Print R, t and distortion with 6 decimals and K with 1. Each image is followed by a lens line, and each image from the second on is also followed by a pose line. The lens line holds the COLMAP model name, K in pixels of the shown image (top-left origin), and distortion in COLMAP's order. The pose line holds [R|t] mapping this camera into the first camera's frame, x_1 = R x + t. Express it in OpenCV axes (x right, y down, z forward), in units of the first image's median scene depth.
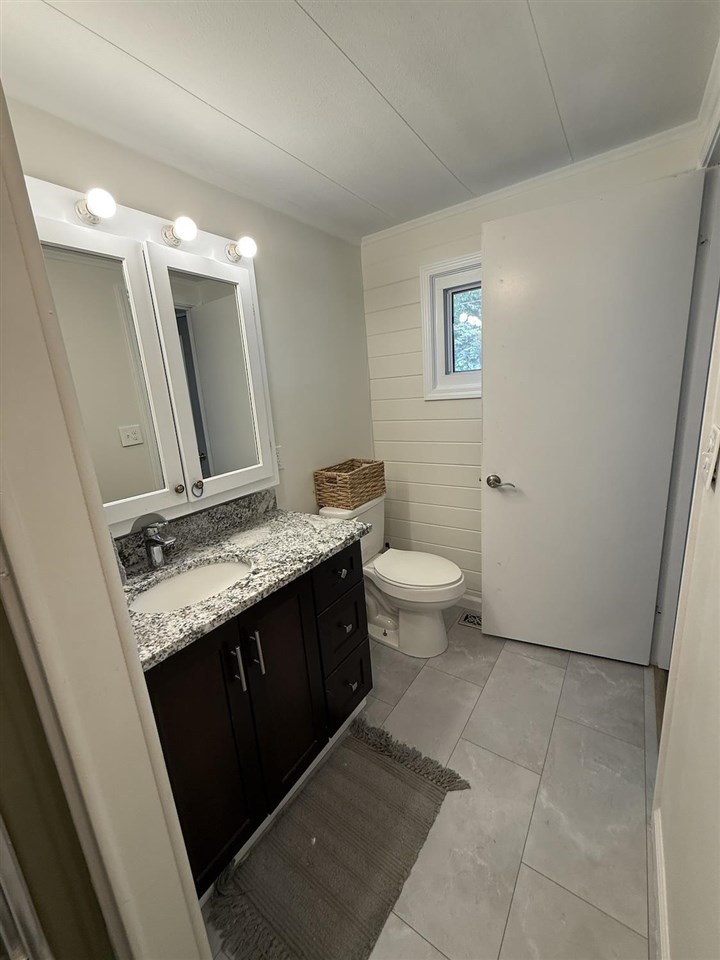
lens RADIAL K [[383.4, 0, 358.5], [0, 383.4, 478.9], [0, 0, 1]] dist [0.003979, -0.000154]
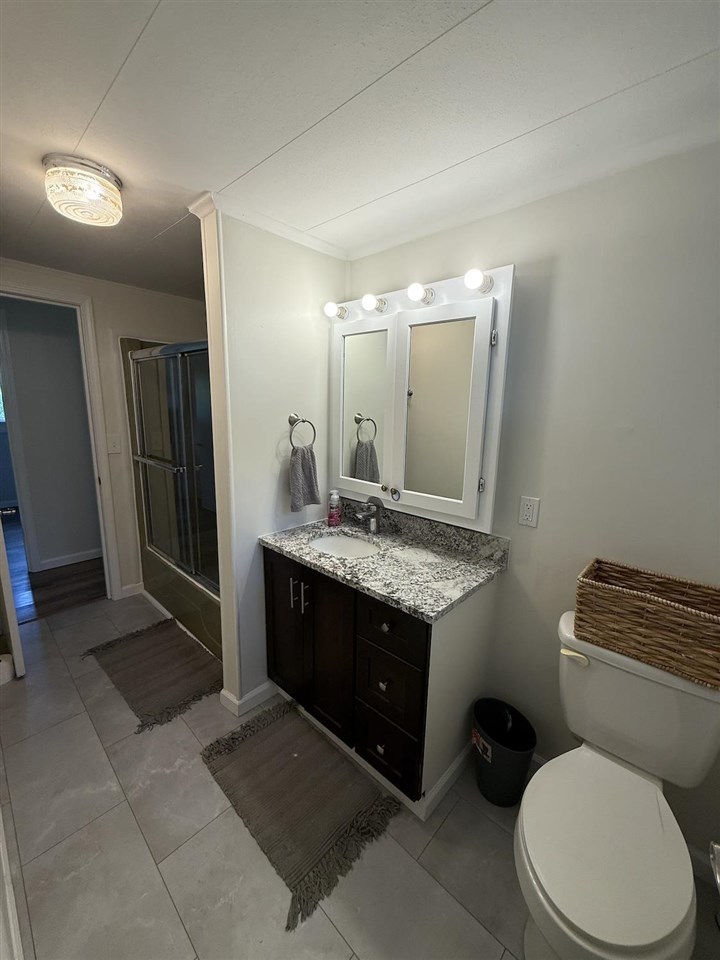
lens RADIAL K [[383.4, 0, 358.5], [0, 383.4, 478.9], [0, 0, 1]] dist [0.003979, -0.000154]
pose [[-0.143704, 0.260706, -0.954663, 0.780390], [-0.237913, 0.927282, 0.289042, -0.349764], [0.960597, 0.268664, -0.071229, 0.924983]]
